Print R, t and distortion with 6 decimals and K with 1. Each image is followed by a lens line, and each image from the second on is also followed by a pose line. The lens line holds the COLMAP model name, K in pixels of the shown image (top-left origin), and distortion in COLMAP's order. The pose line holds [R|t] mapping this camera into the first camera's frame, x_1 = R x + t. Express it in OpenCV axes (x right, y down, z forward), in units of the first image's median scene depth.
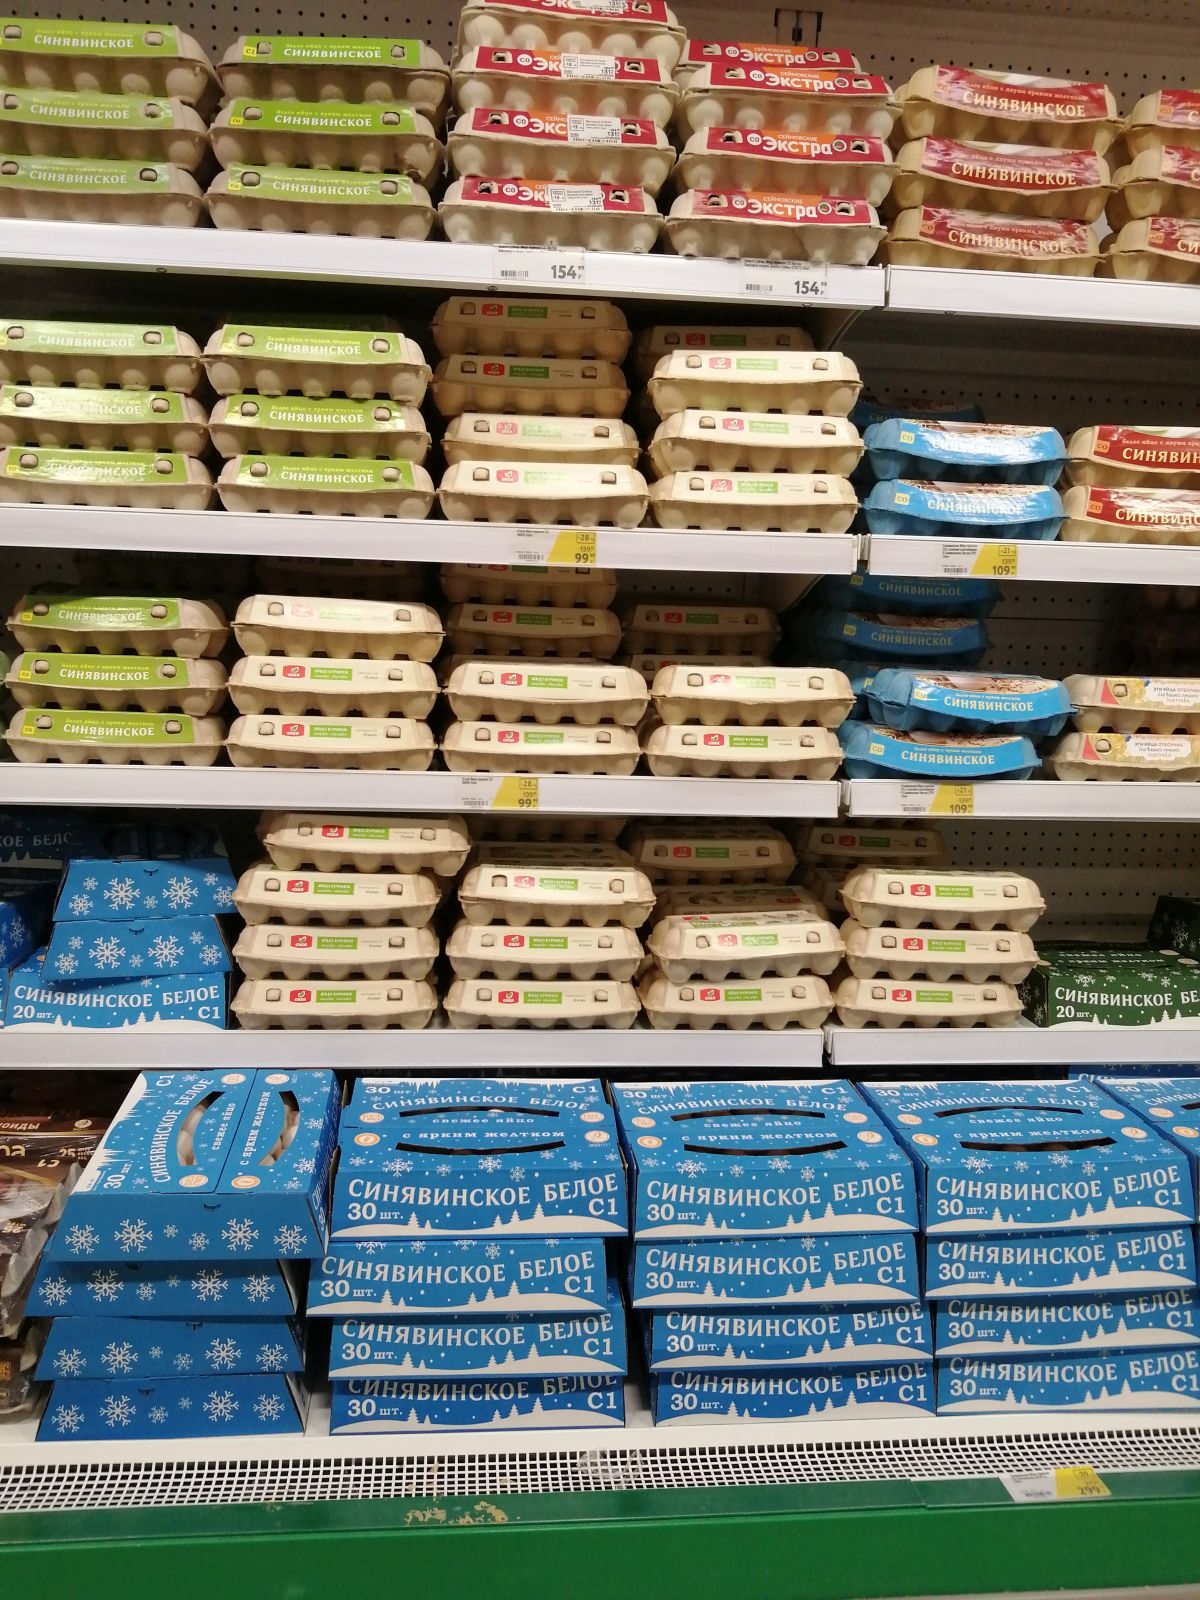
lens RADIAL K [[1227.4, 0, 604.7], [0, 1227.4, 786.8], [0, 0, 1]] dist [0.023490, -0.077403]
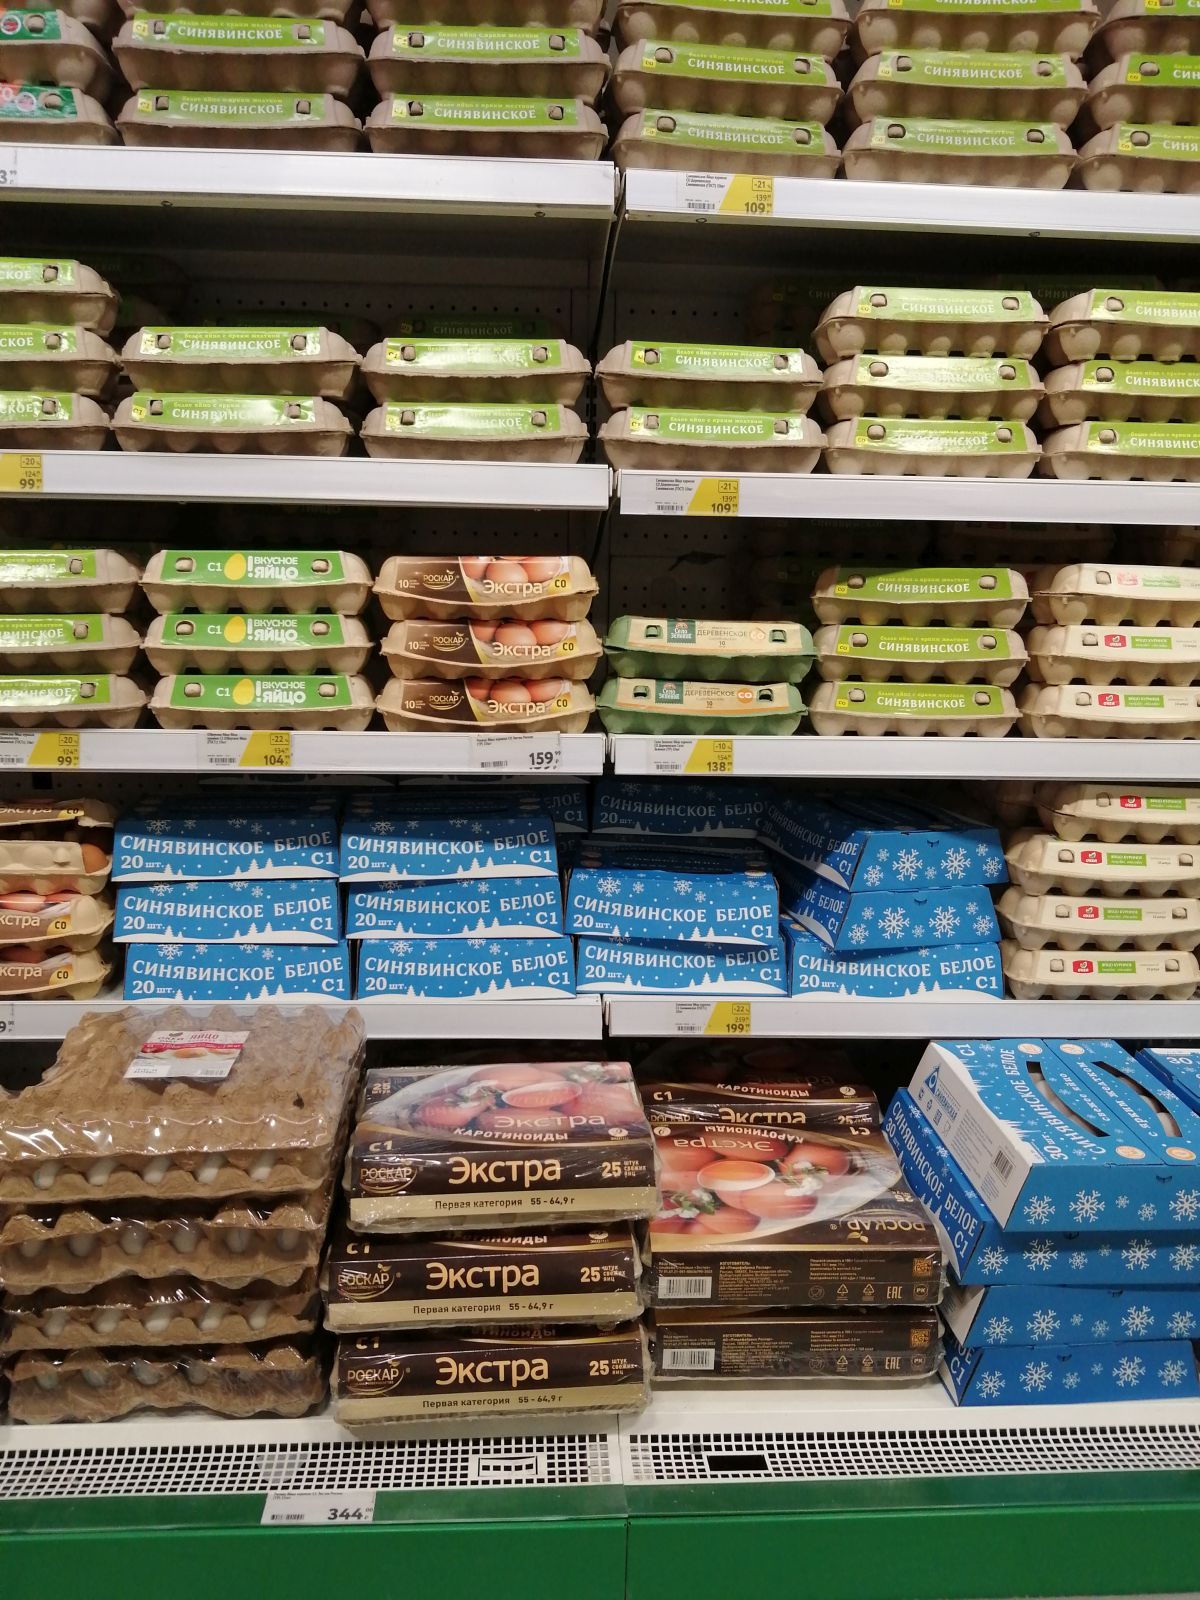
lens RADIAL K [[1227.4, 0, 604.7], [0, 1227.4, 786.8], [0, 0, 1]] dist [0.023490, -0.077403]
pose [[0.998218, -0.005334, -0.059442, -0.601423], [0.007597, 0.999252, 0.037908, -0.017280], [0.059195, -0.038292, 0.997512, -0.014675]]
